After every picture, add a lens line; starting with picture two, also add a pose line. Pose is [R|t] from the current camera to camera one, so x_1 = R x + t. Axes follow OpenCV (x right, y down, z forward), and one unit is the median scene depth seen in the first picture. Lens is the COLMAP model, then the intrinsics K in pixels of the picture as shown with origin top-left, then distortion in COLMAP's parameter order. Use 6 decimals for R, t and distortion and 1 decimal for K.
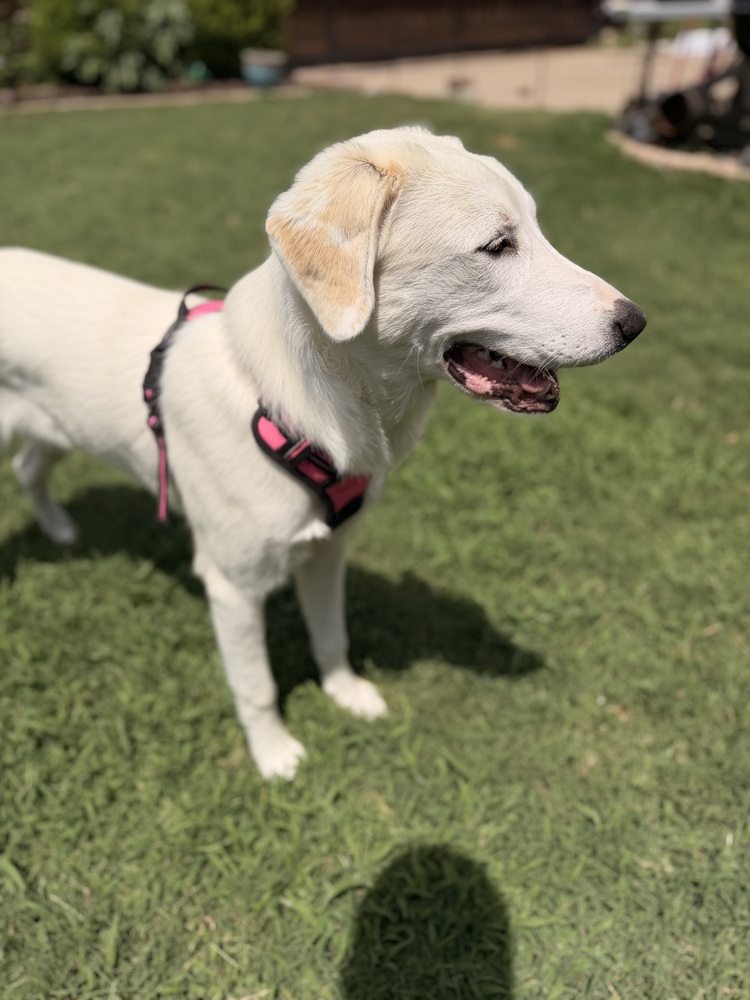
lens RADIAL K [[704.9, 0, 375.0], [0, 704.9, 500.0], [0, 0, 1]] dist [0.056316, -0.039870]
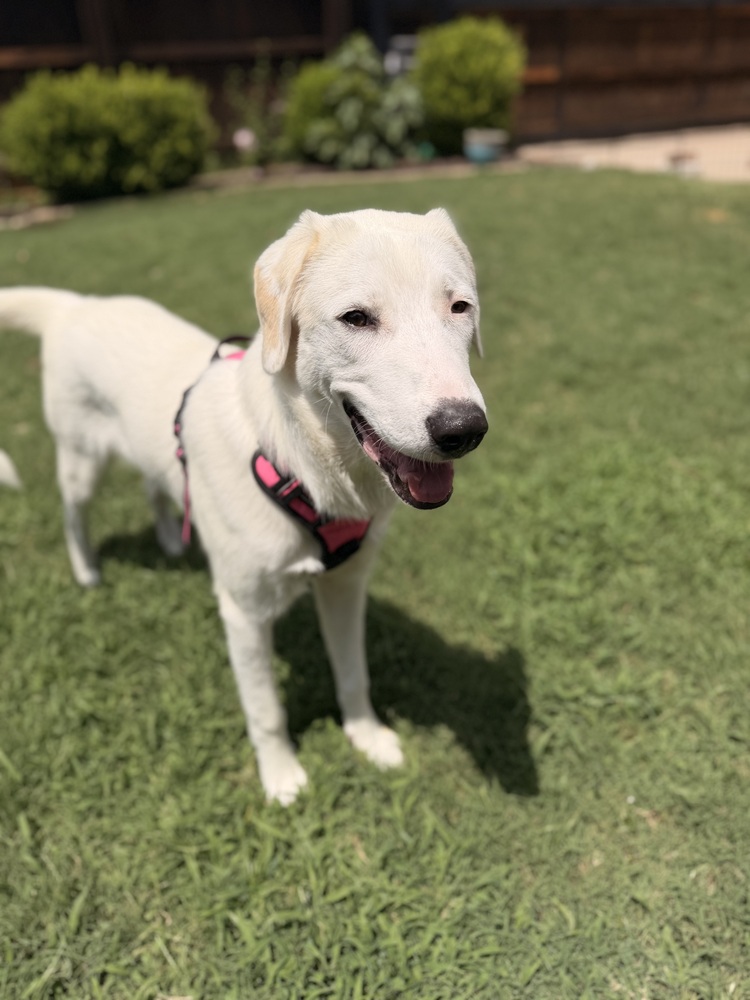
lens RADIAL K [[695.3, 0, 375.0], [0, 695.3, 500.0], [0, 0, 1]] dist [0.019730, -0.002907]
pose [[0.960302, 0.116533, -0.253455, 0.206121], [-0.134895, 0.989262, -0.056255, -0.009136], [0.244178, 0.088212, 0.965710, 0.007372]]
